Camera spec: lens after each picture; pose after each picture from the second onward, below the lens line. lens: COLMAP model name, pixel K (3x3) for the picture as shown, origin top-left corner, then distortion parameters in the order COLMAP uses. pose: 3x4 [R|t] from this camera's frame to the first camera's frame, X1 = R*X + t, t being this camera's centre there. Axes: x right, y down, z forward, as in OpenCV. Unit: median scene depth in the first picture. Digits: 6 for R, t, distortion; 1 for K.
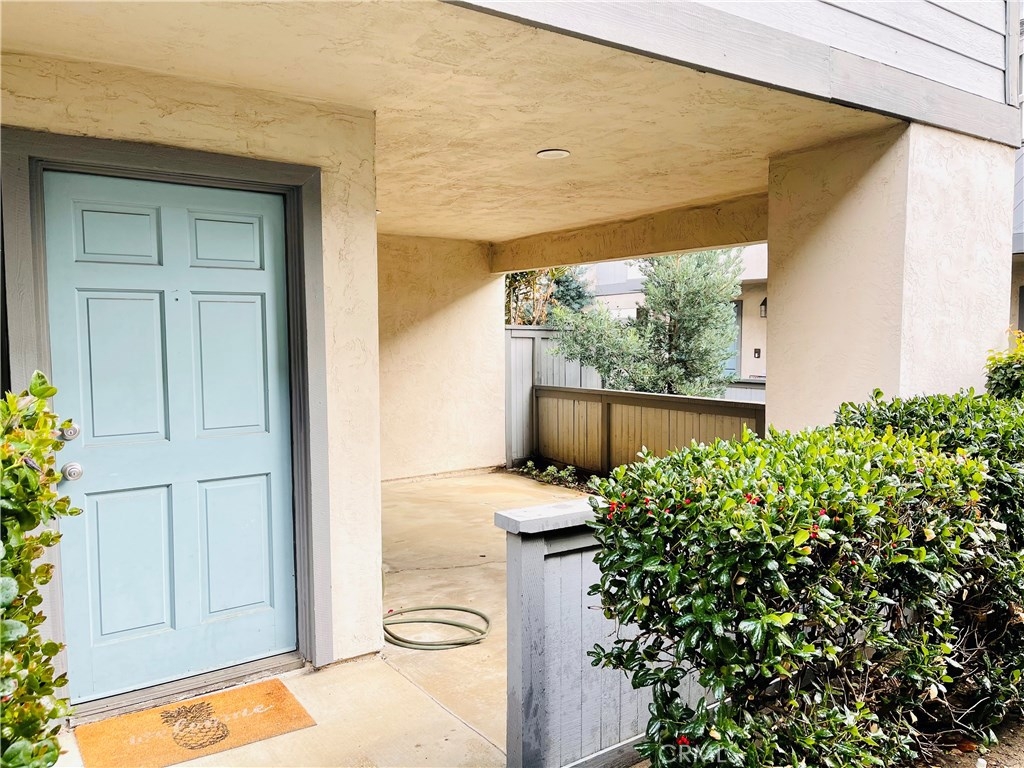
lens RADIAL K [[761.9, 0, 512.0], [0, 761.9, 384.0], [0, 0, 1]] dist [0.007766, -0.000420]
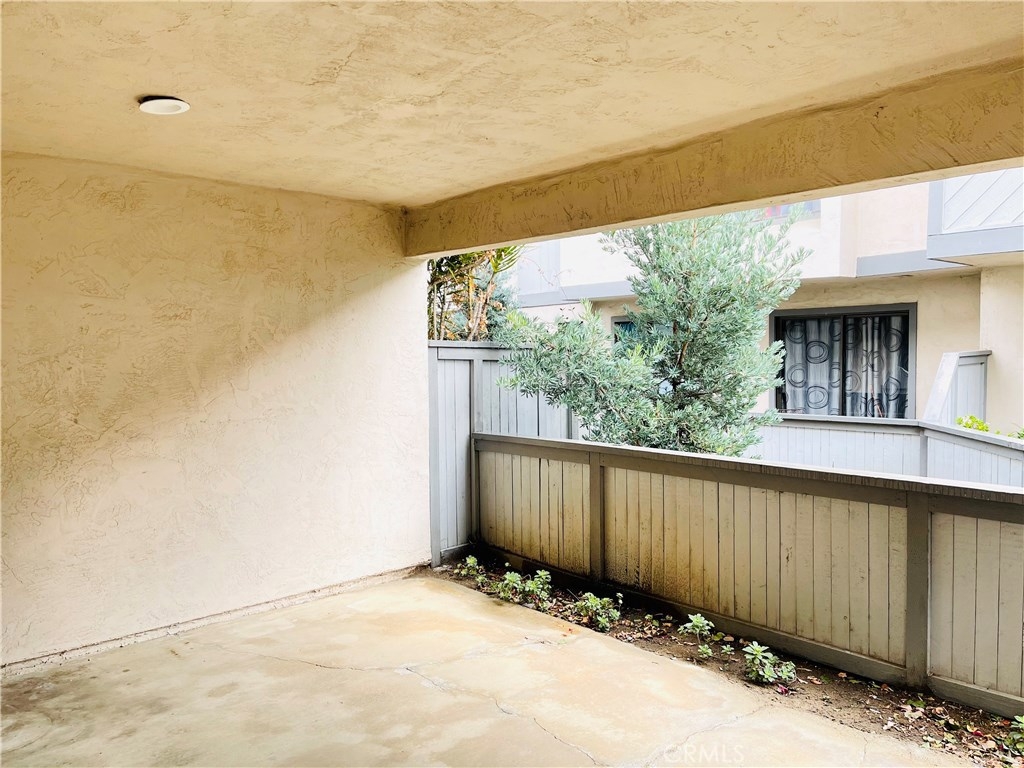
lens RADIAL K [[761.9, 0, 512.0], [0, 761.9, 384.0], [0, 0, 1]] dist [0.007766, -0.000420]
pose [[0.990156, -0.010033, 0.139608, -0.029789], [0.013467, 0.999629, -0.023673, -0.026688], [-0.139319, 0.025320, 0.989924, 0.384199]]
